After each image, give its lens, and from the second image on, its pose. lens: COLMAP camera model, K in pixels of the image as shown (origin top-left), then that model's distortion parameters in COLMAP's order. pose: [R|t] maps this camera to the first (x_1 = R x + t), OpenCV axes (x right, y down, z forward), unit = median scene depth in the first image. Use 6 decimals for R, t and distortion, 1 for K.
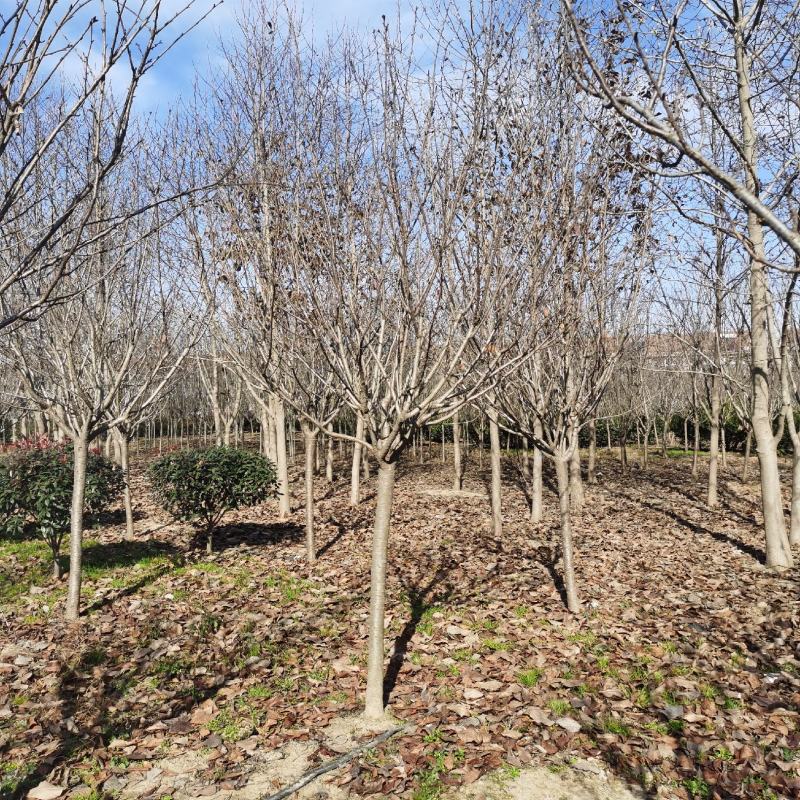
lens RADIAL K [[820.1, 0, 390.7], [0, 820.1, 395.7], [0, 0, 1]] dist [0.073125, -0.081729]
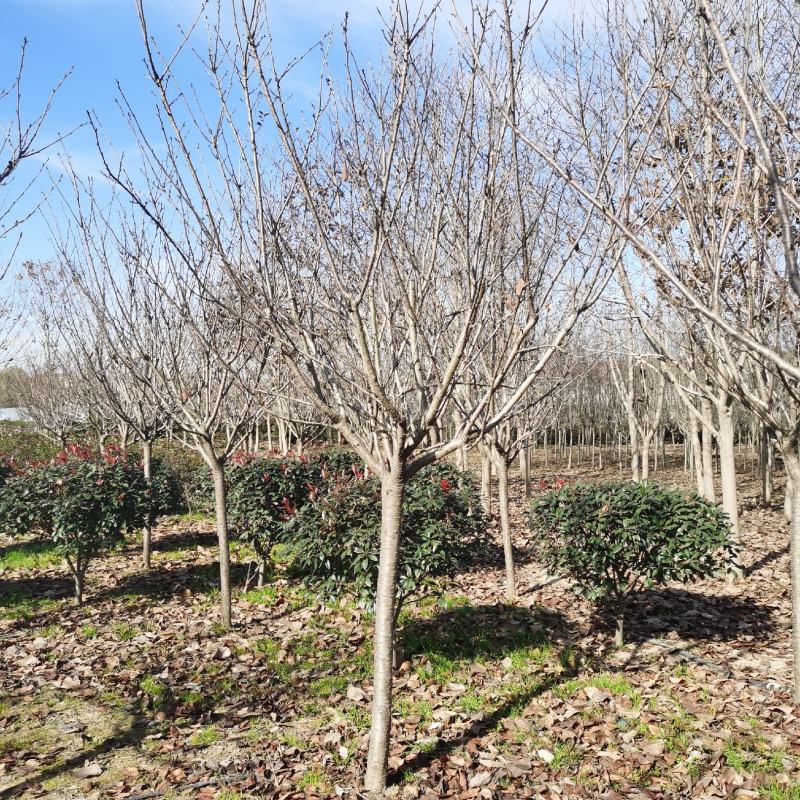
lens RADIAL K [[820.1, 0, 390.7], [0, 820.1, 395.7], [0, 0, 1]] dist [0.073125, -0.081729]
pose [[0.880066, 0.005354, -0.474821, -0.104563], [-0.009133, 0.999942, -0.005653, -0.000736], [0.474763, 0.009312, 0.880064, 0.506855]]
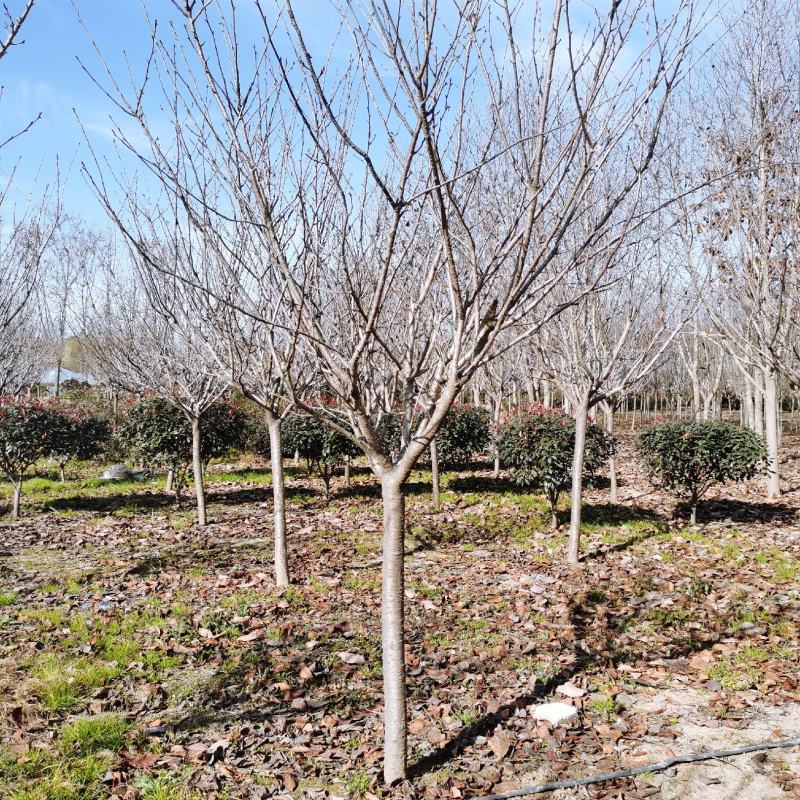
lens RADIAL K [[820.1, 0, 390.7], [0, 820.1, 395.7], [0, 0, 1]] dist [0.073125, -0.081729]
pose [[0.850247, 0.029776, -0.525541, -0.007361], [-0.013575, 0.999307, 0.034656, 0.003126], [0.526209, -0.022332, 0.850062, -0.092643]]
